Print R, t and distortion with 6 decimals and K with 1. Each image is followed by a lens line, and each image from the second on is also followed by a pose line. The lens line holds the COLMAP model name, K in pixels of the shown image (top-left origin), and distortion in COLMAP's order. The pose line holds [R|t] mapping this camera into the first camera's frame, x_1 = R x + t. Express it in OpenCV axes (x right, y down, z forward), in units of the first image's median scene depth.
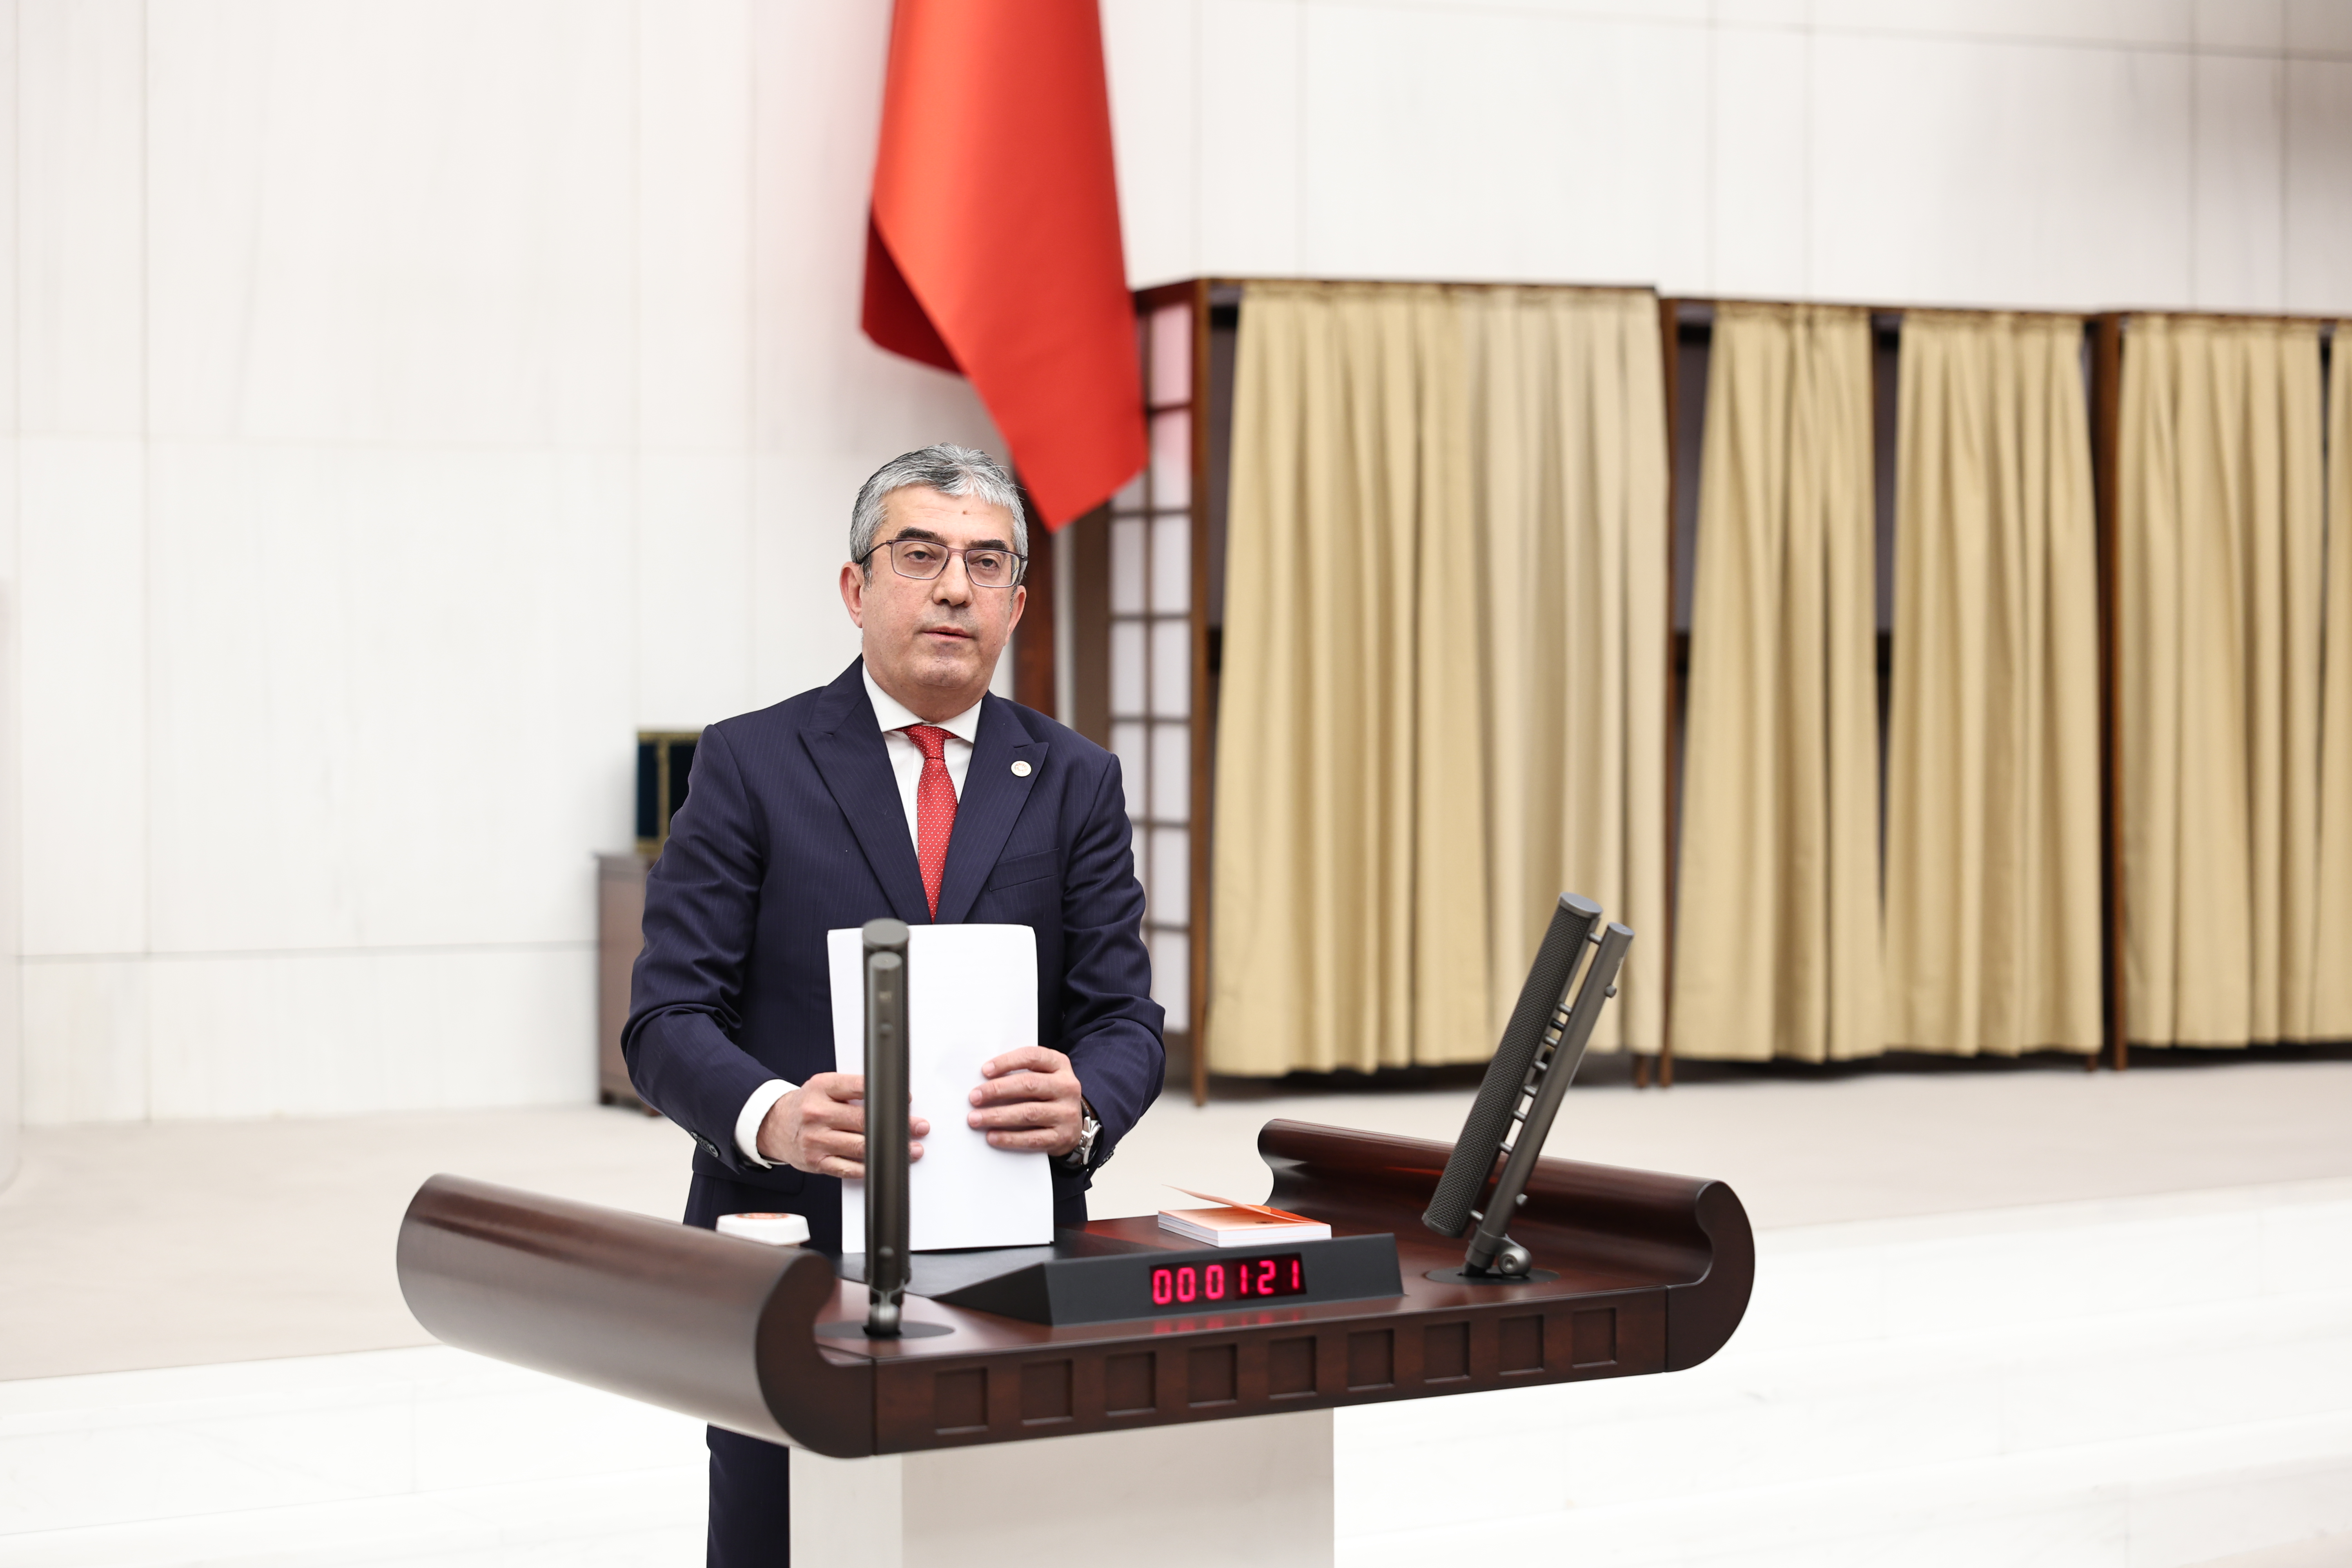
lens RADIAL K [[4779.2, 0, 1165.6], [0, 4779.2, 783.3], [0, 0, 1]] dist [0.008606, -0.177290]
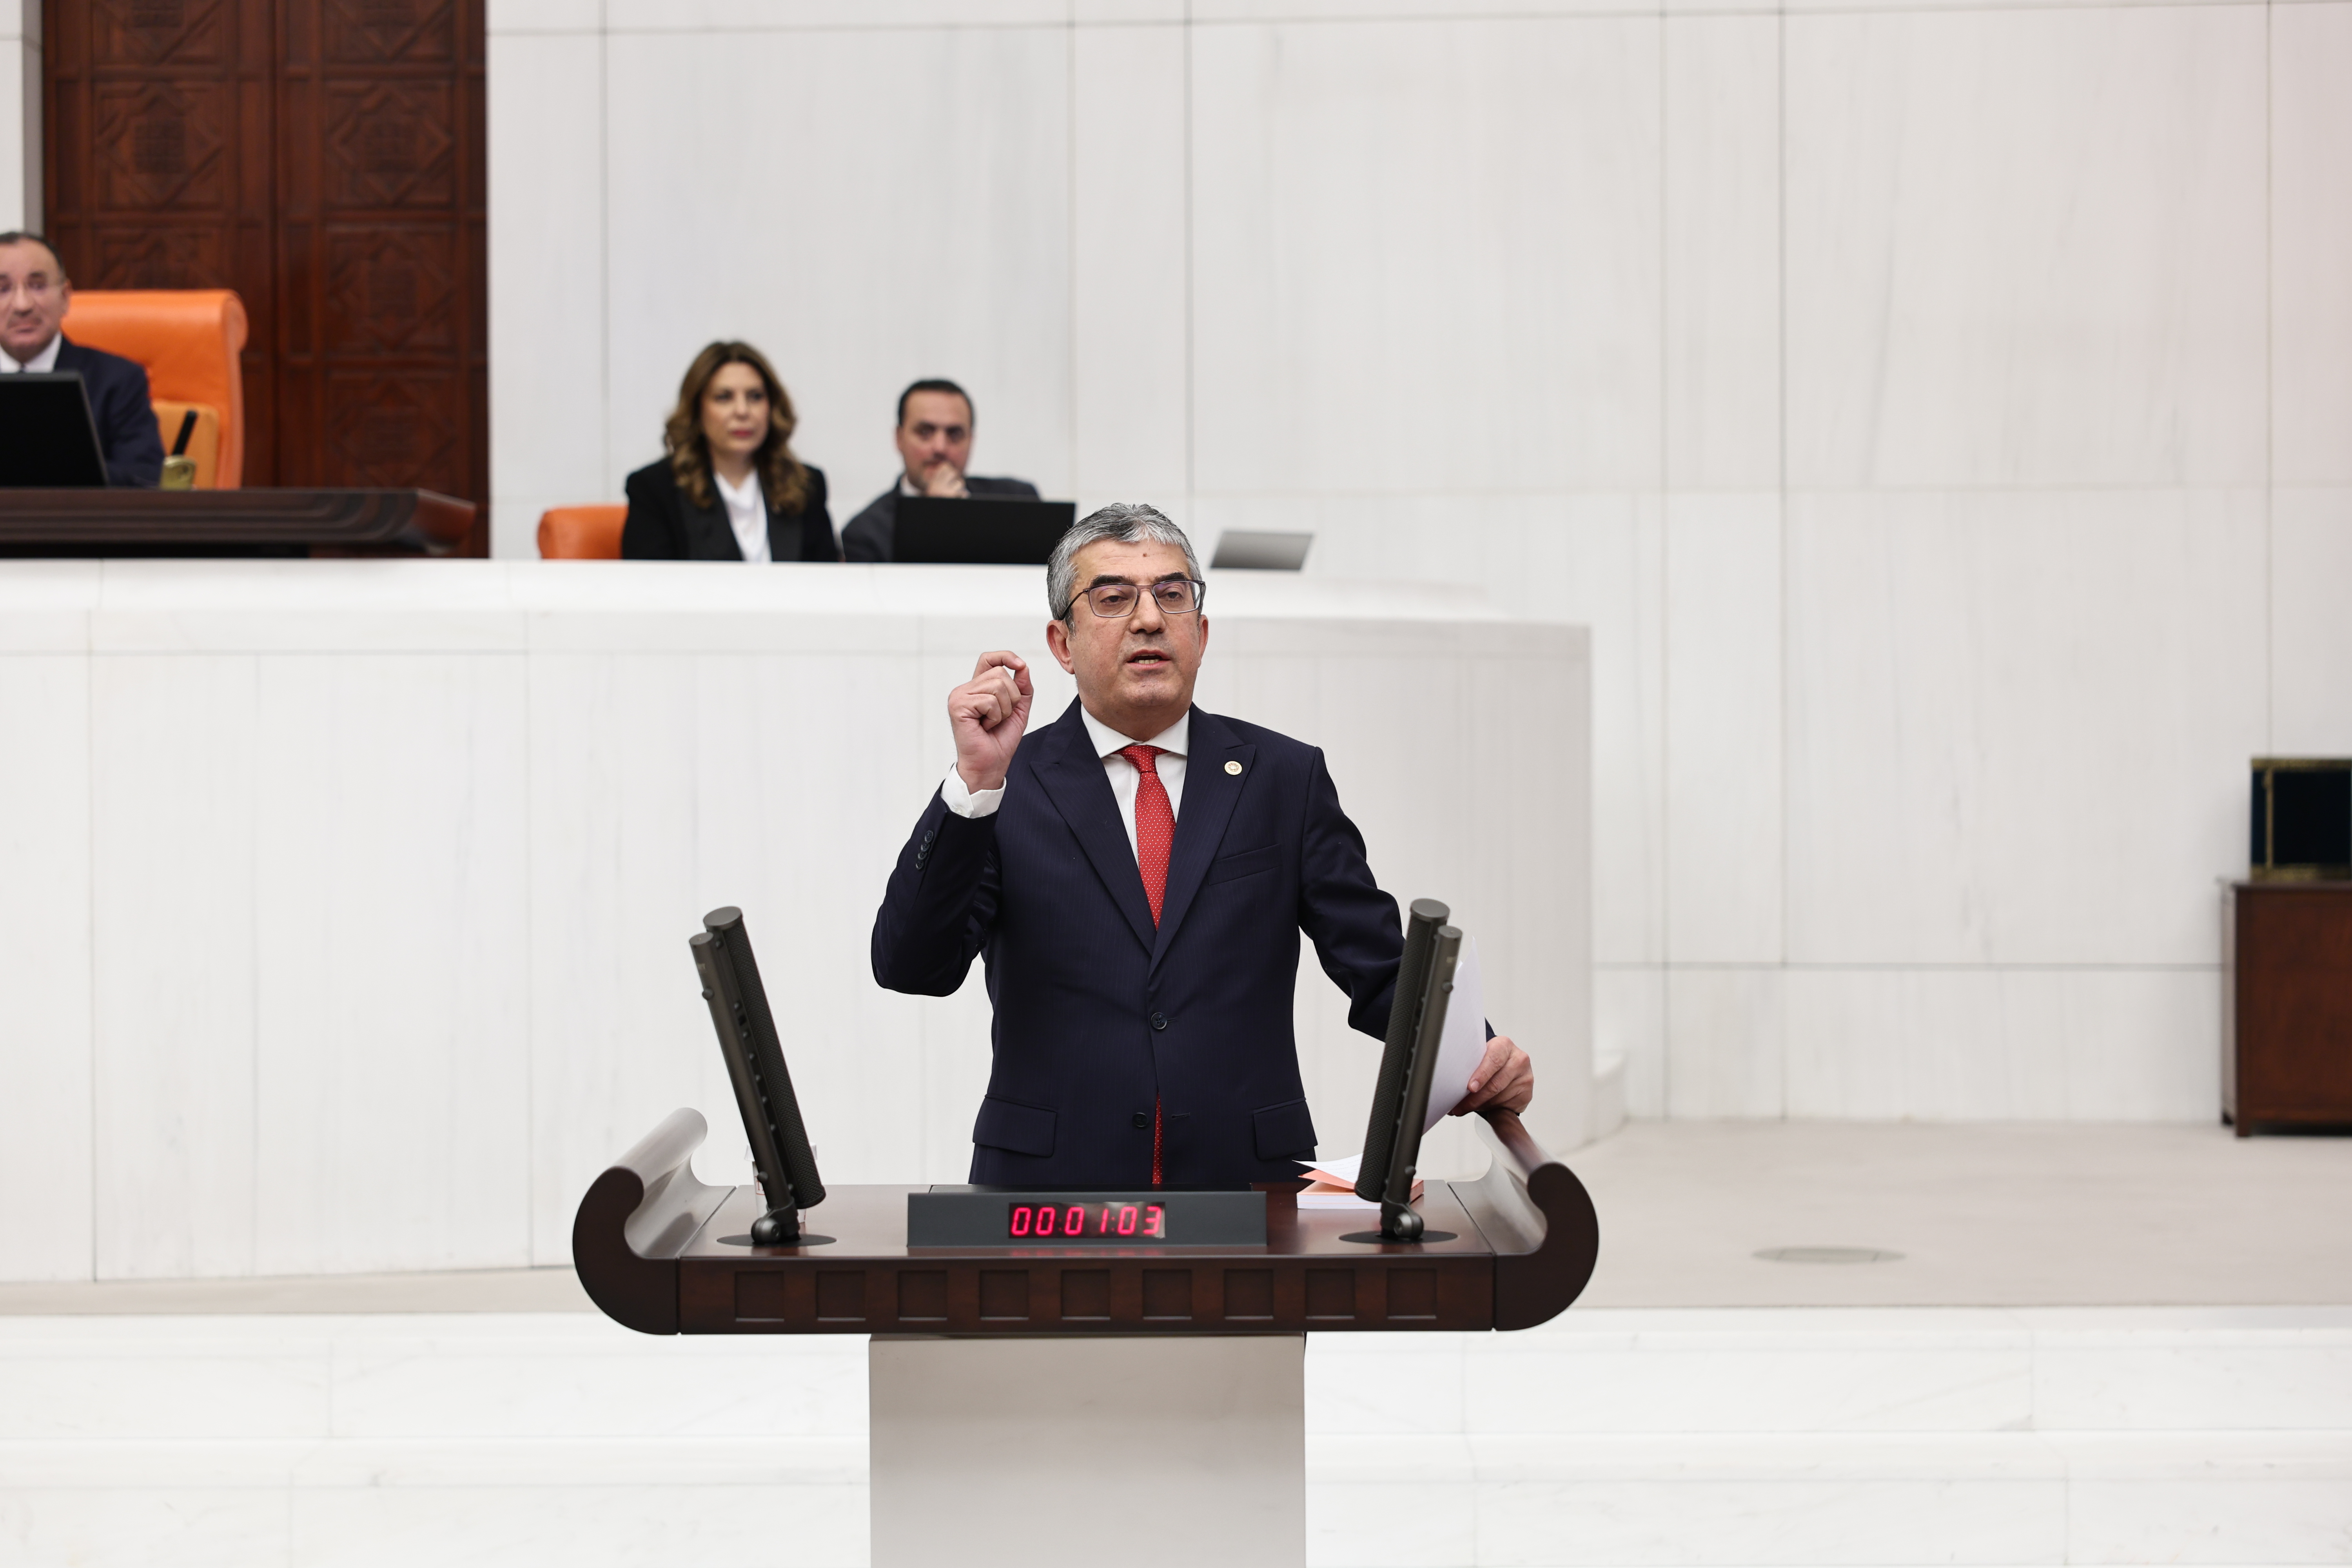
lens RADIAL K [[4762.5, 0, 1181.8], [0, 4762.5, 785.3], [0, 0, 1]] dist [0.025120, -0.217210]
pose [[0.832070, 0.002166, -0.554667, 0.269220], [-0.011506, 0.999845, -0.013356, 0.011105], [0.554552, 0.017495, 0.831965, 0.024193]]
